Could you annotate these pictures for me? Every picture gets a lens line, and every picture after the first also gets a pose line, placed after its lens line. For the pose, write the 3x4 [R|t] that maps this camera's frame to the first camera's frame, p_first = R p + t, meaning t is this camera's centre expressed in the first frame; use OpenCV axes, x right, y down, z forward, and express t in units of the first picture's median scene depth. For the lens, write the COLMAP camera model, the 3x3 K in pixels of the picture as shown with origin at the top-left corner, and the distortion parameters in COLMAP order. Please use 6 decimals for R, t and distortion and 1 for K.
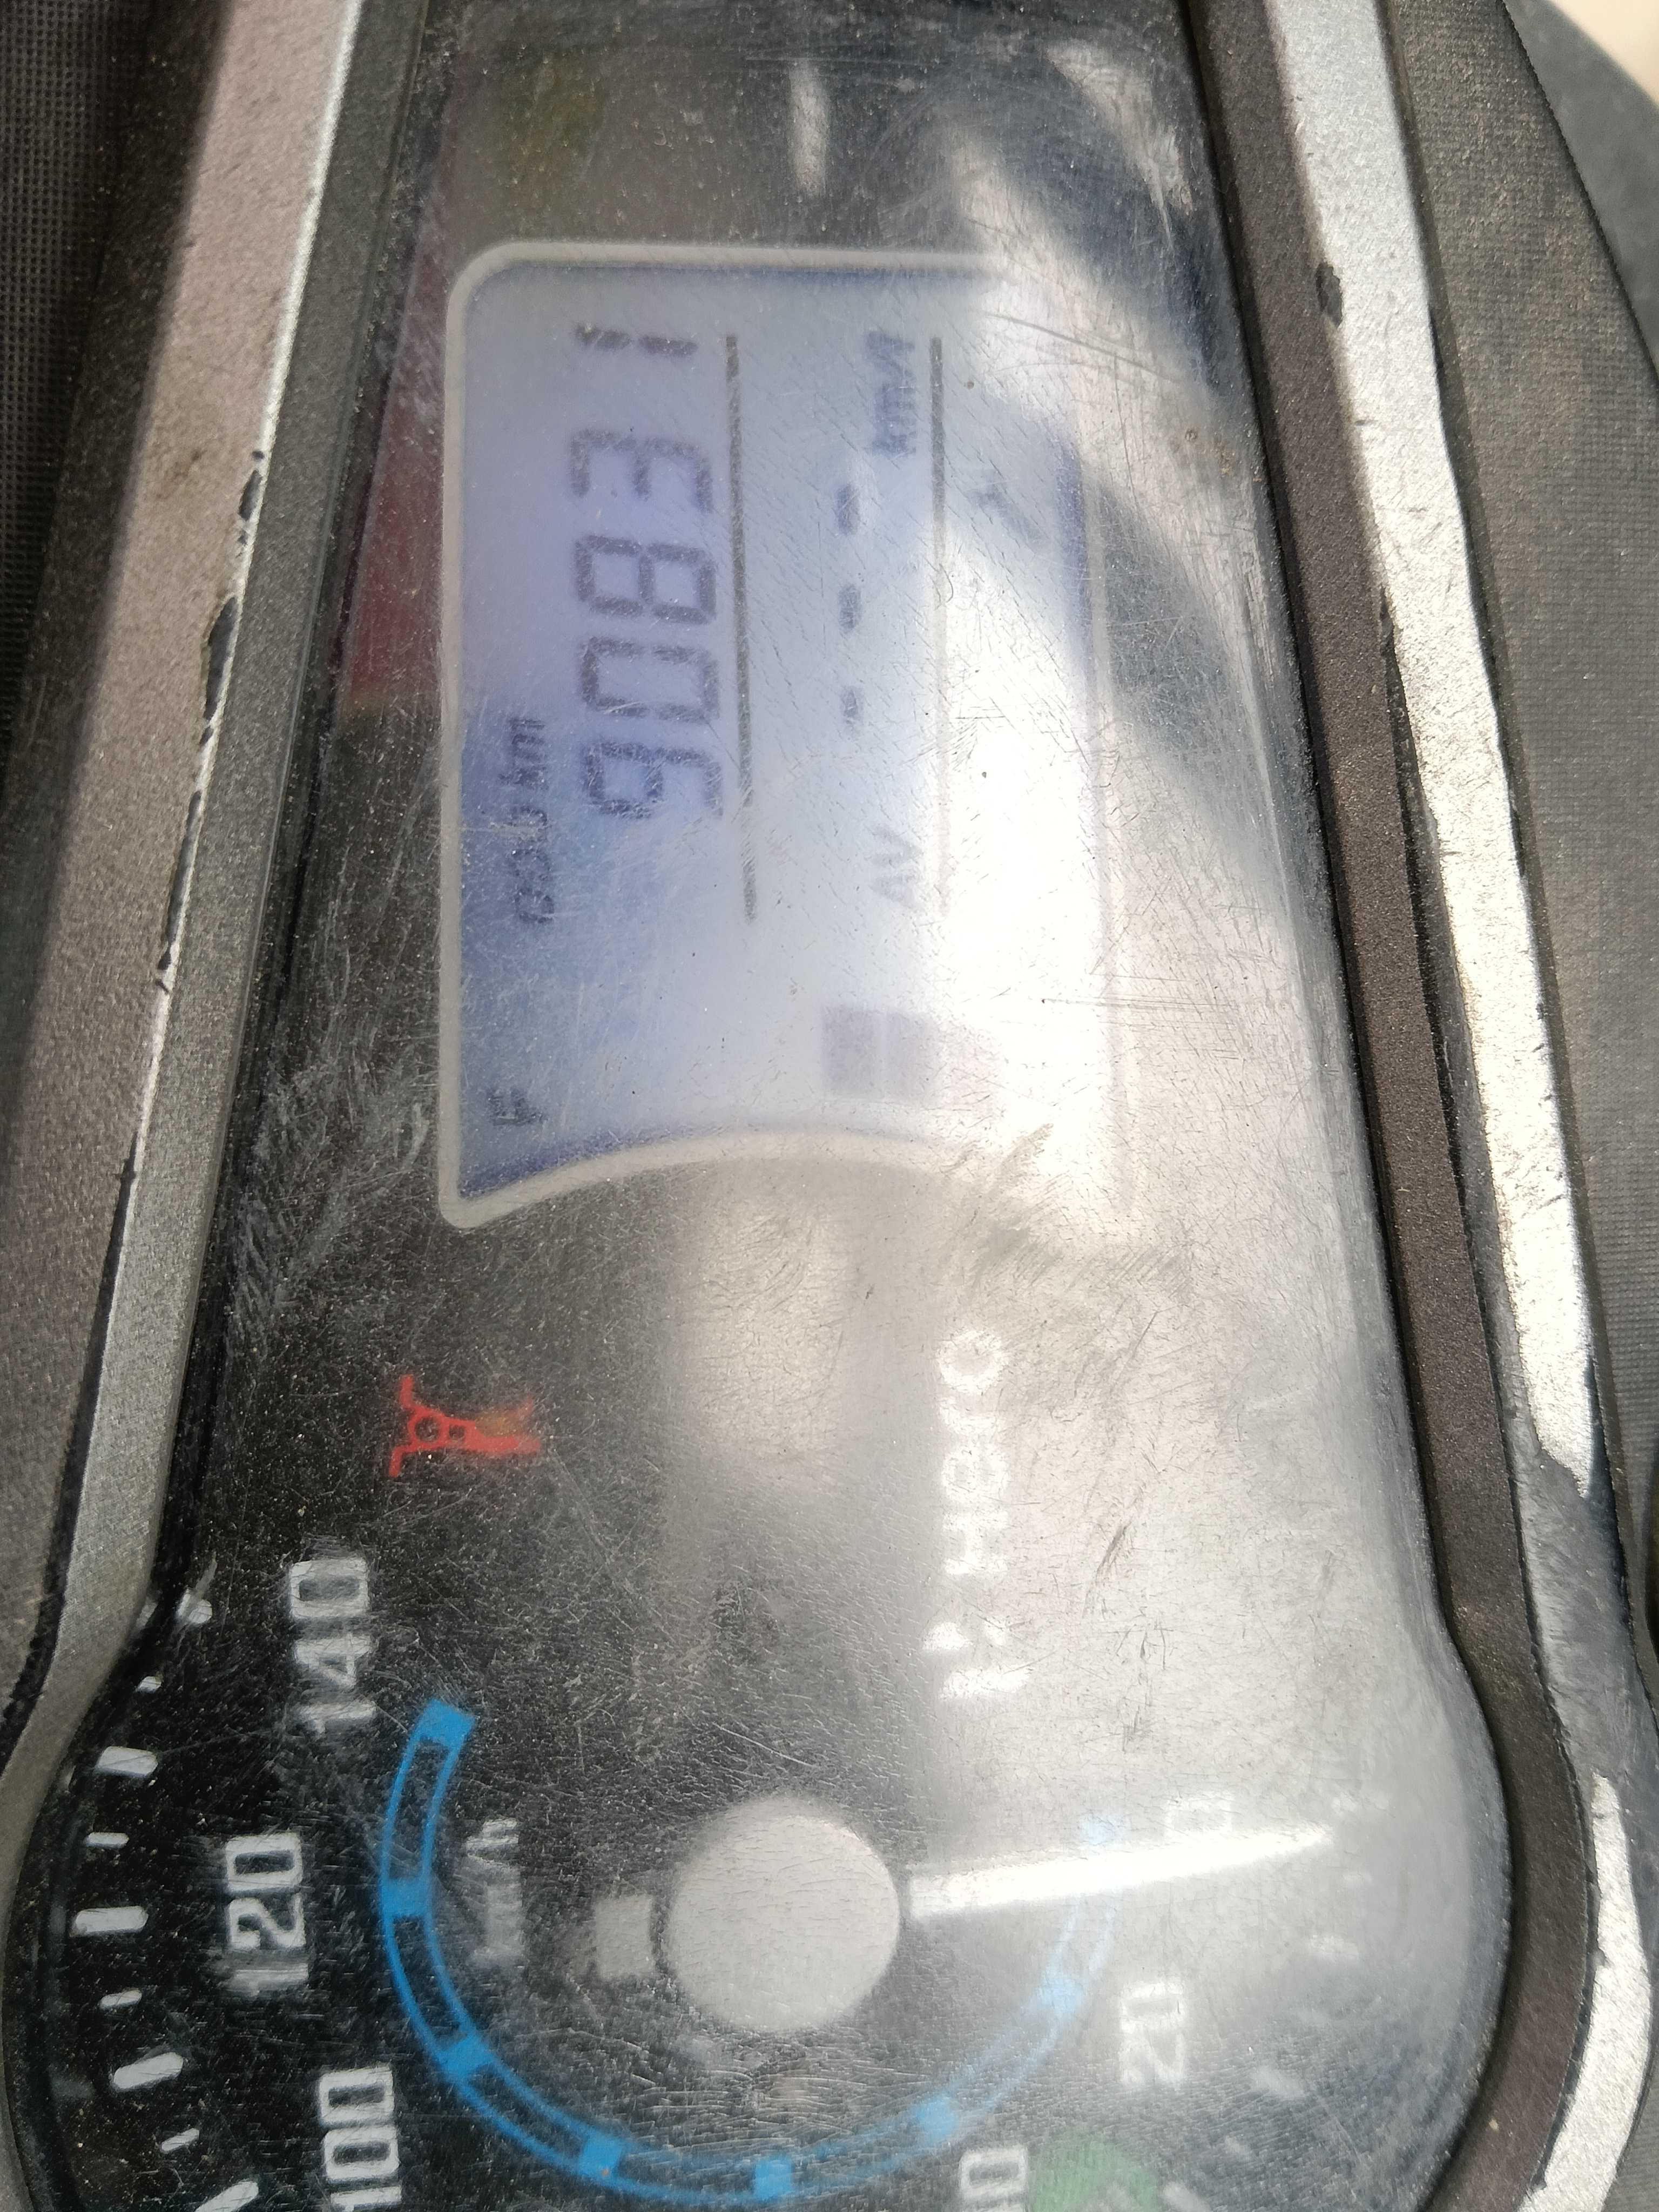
lens RADIAL K [[1876.7, 0, 860.1], [0, 1876.7, 1100.0], [0, 0, 1]] dist [0.004849, -0.120306]
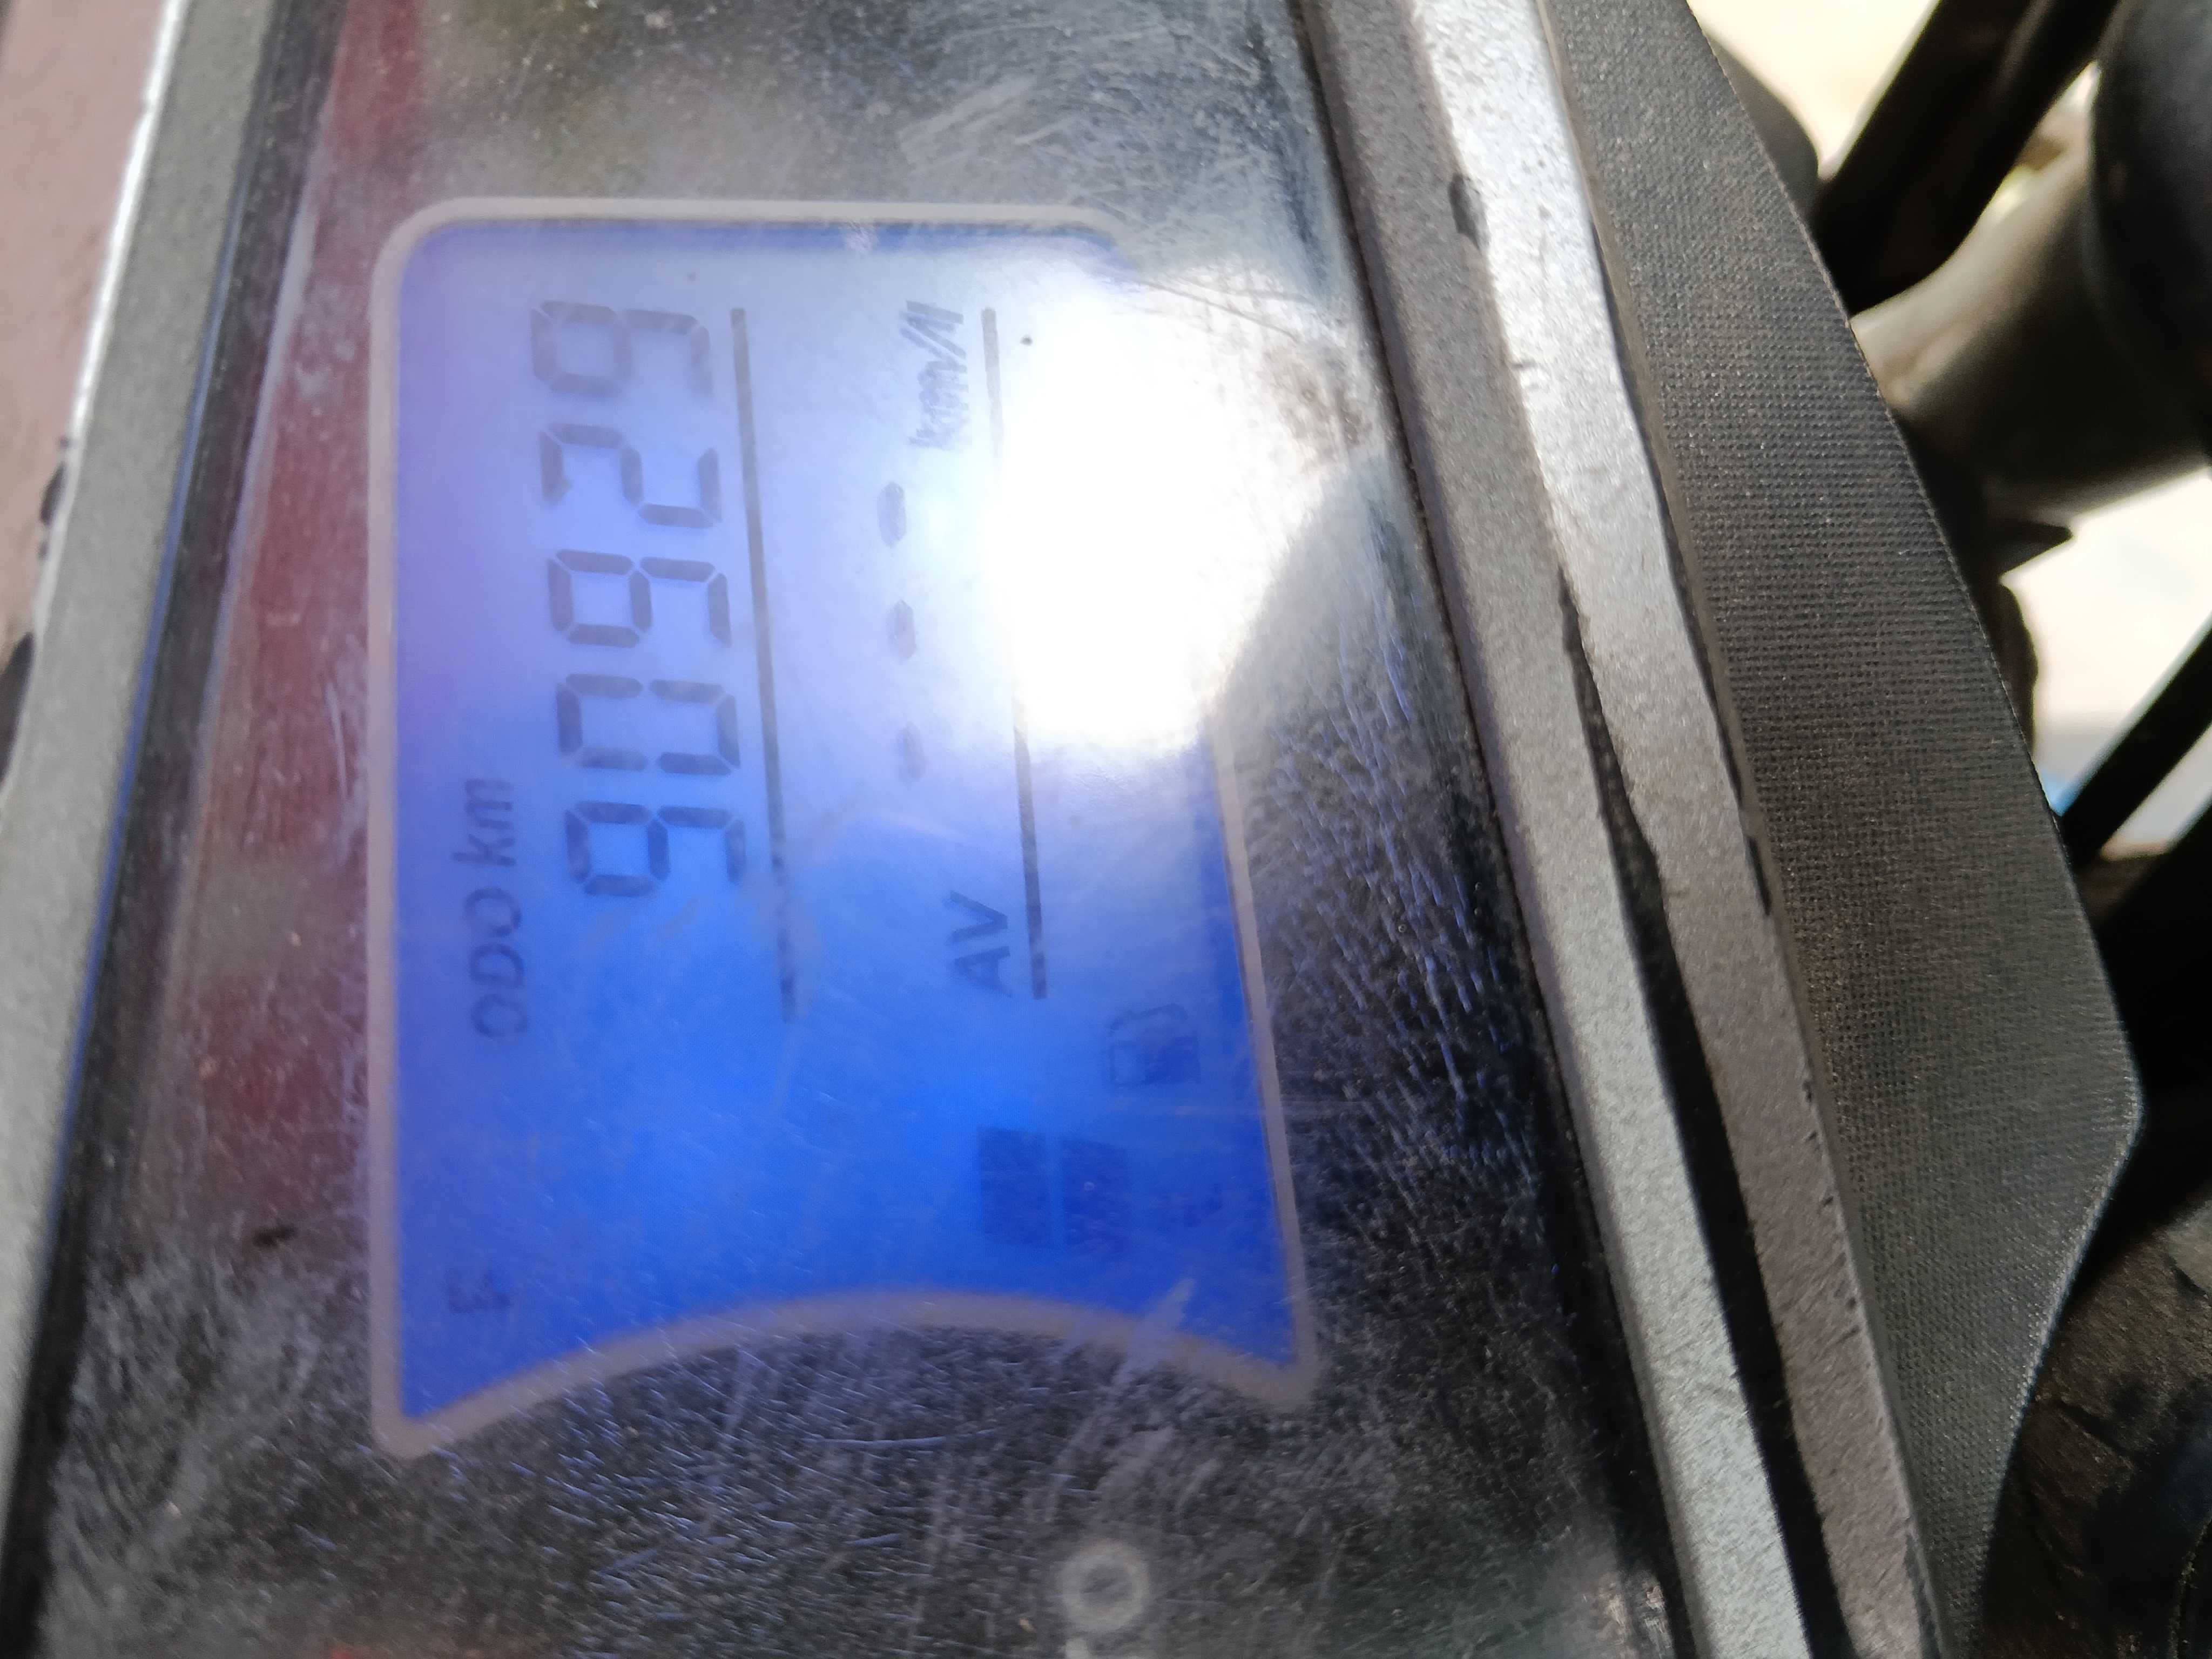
lens RADIAL K [[1876.7, 0, 1087.2], [0, 1876.7, 835.2], [0, 0, 1]] dist [0.004849, -0.120306]
pose [[0.996908, -0.046903, 0.063051, 0.022775], [0.056570, 0.985248, -0.161510, -0.042935], [-0.054546, 0.164577, 0.984855, 0.235843]]
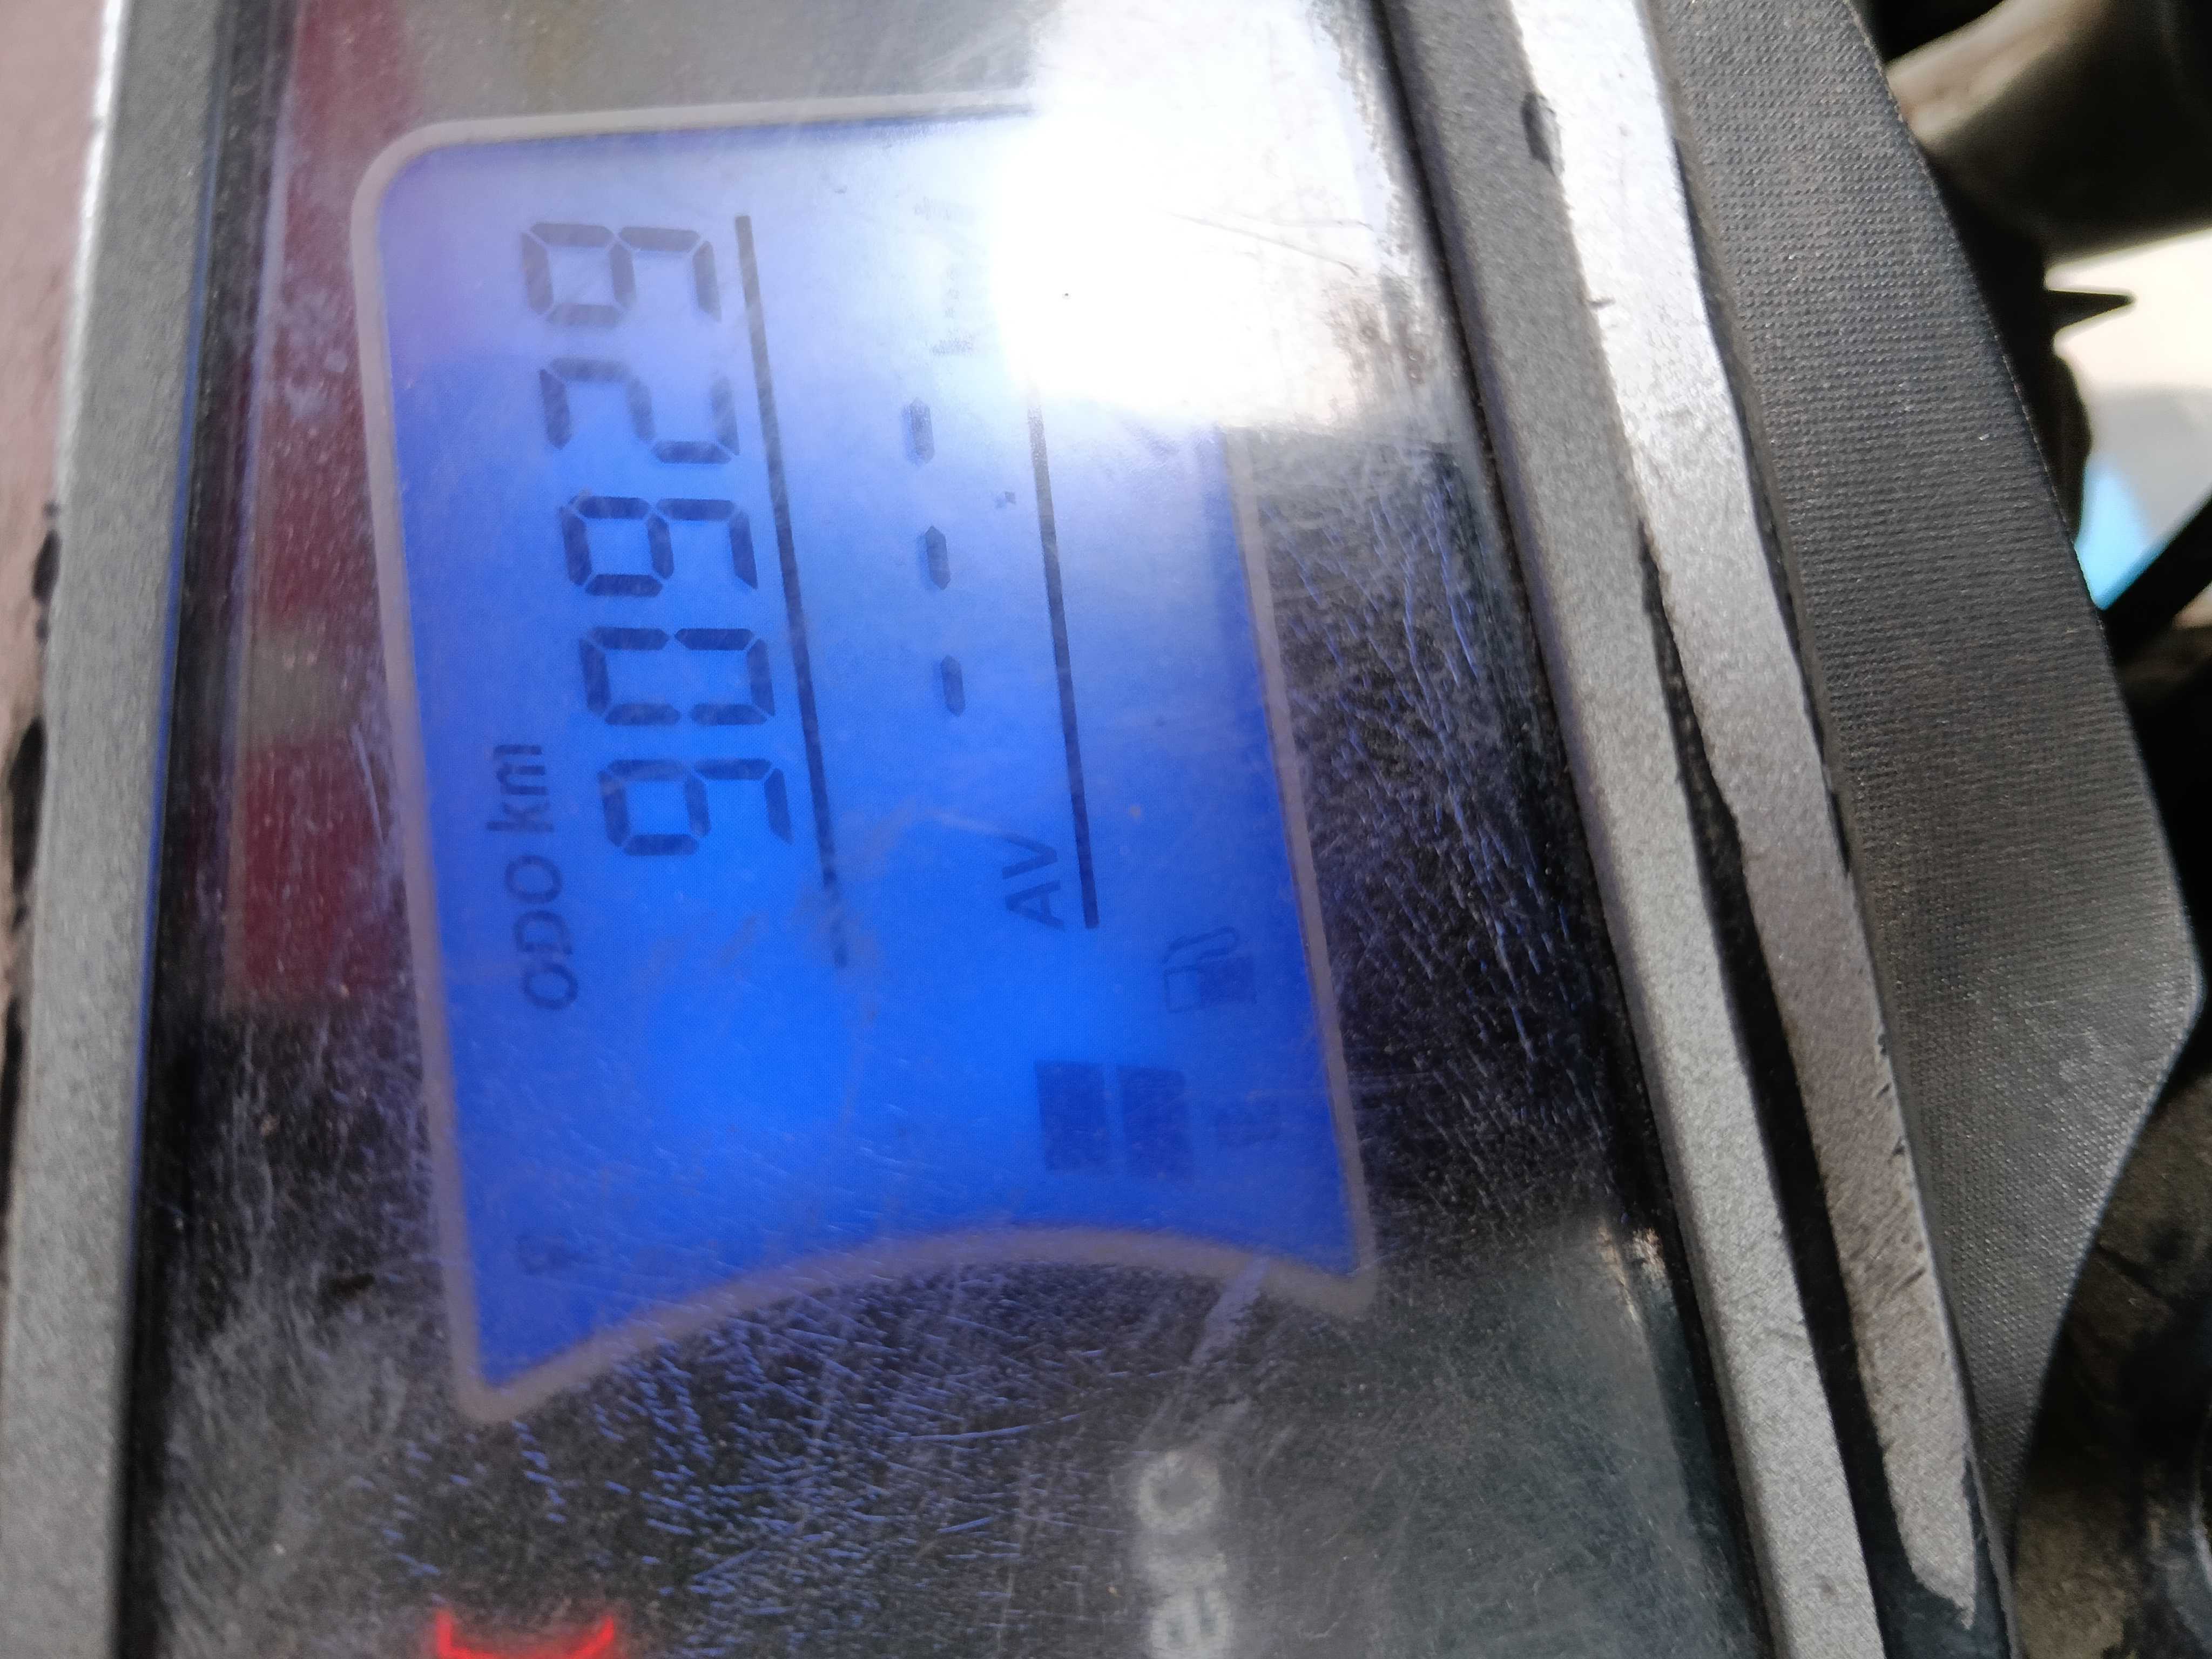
lens RADIAL K [[1876.7, 0, 1090.4], [0, 1876.7, 824.7], [0, 0, 1]] dist [0.004849, -0.120306]
pose [[0.994433, -0.090639, 0.053745, 0.009026], [0.091155, 0.995810, -0.007230, -0.158527], [-0.052864, 0.012089, 0.998529, 0.252188]]
